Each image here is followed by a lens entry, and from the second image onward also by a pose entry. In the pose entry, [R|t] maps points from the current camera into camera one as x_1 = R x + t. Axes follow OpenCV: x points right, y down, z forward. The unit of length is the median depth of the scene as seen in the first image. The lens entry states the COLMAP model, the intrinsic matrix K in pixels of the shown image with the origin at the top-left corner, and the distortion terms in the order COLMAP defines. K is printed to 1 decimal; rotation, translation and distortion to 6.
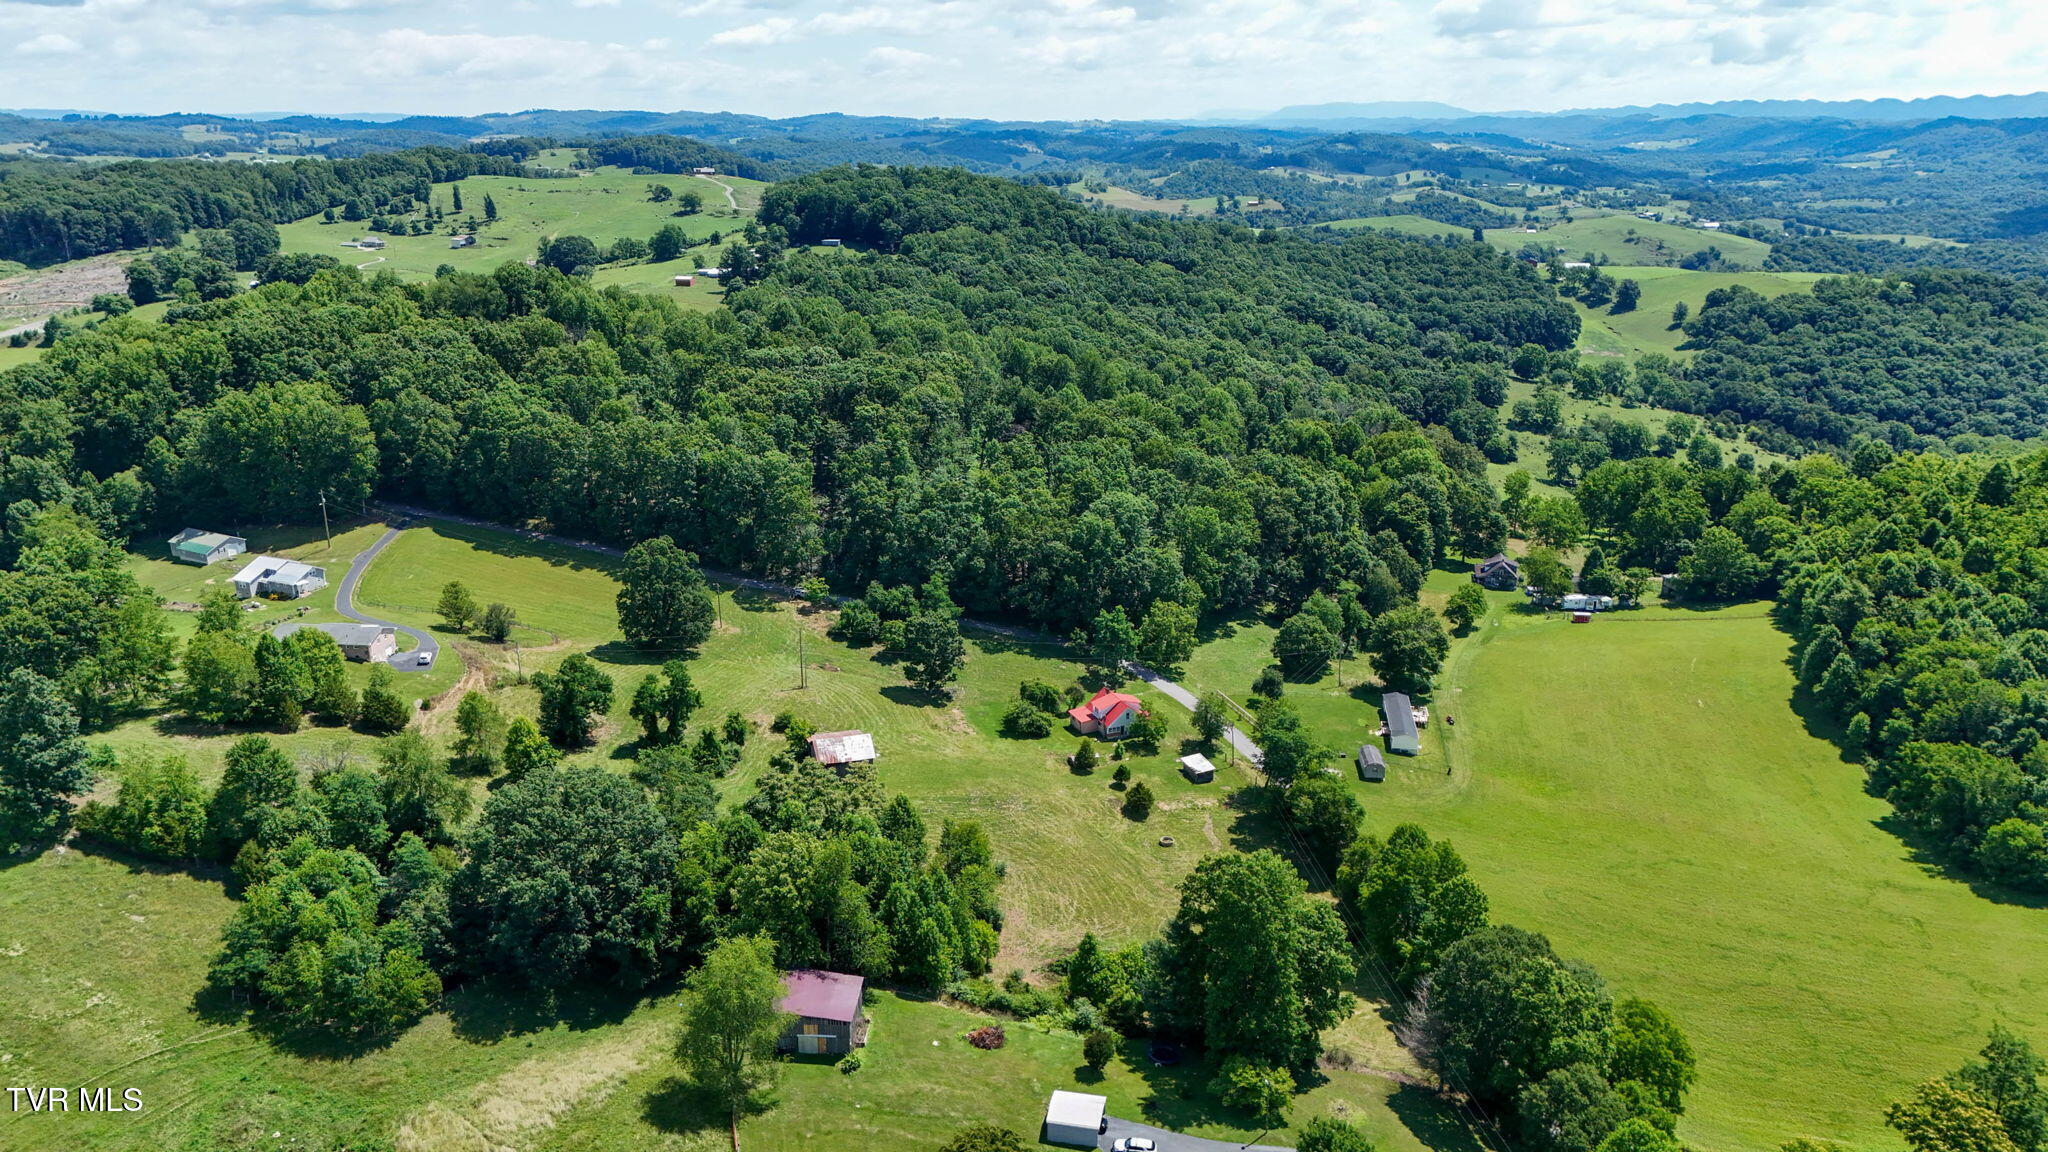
lens RADIAL K [[1494.1, 0, 1025.9], [0, 1494.1, 574.8], [0, 0, 1]] dist [0.077520, -0.076634]
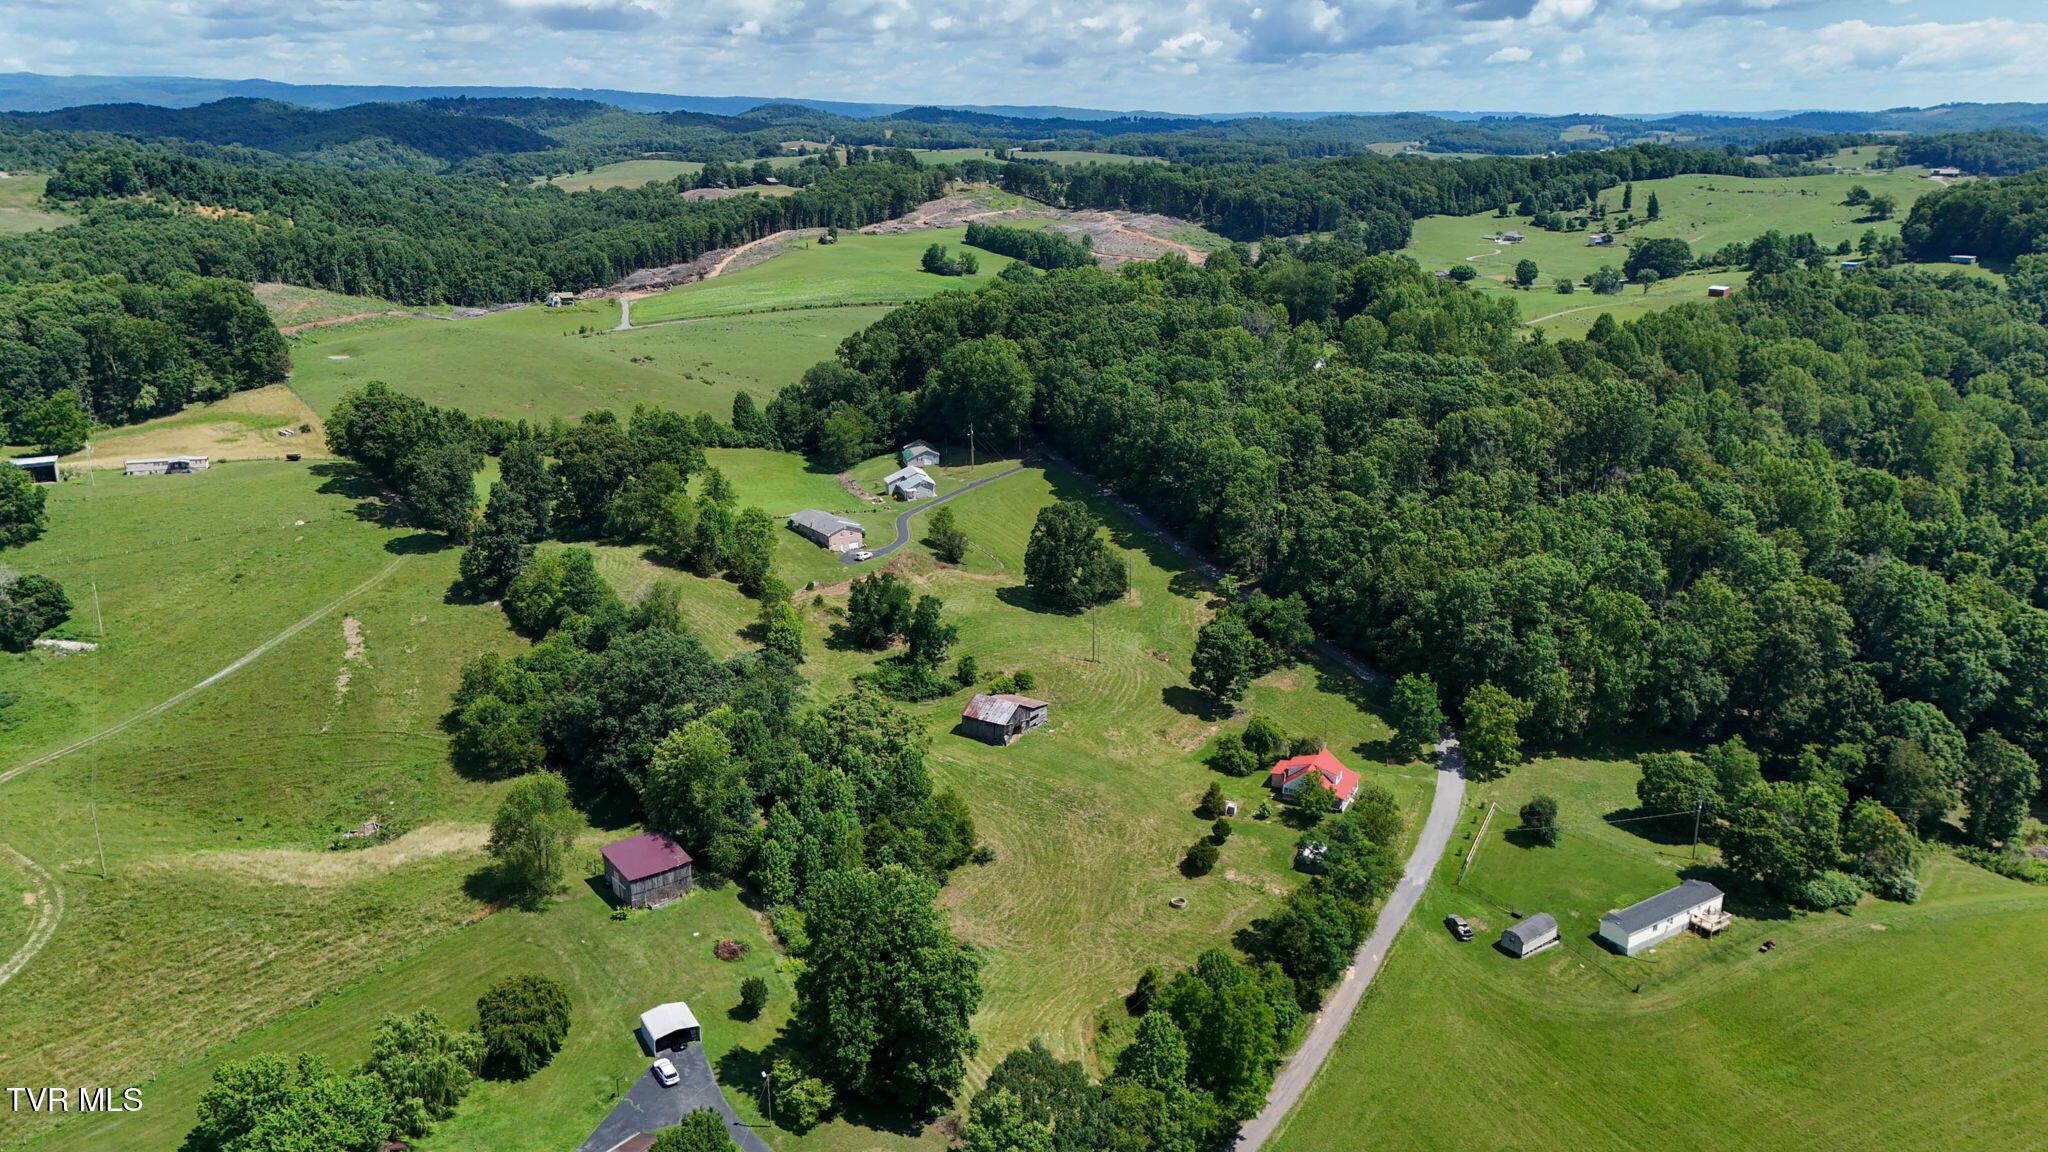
lens RADIAL K [[1494.1, 0, 1025.9], [0, 1494.1, 574.8], [0, 0, 1]] dist [0.077520, -0.076634]
pose [[0.666470, 0.216154, -0.713509, 0.157146], [-0.215339, 0.972068, 0.093340, -0.020220], [0.713756, 0.091438, 0.694400, 0.067788]]
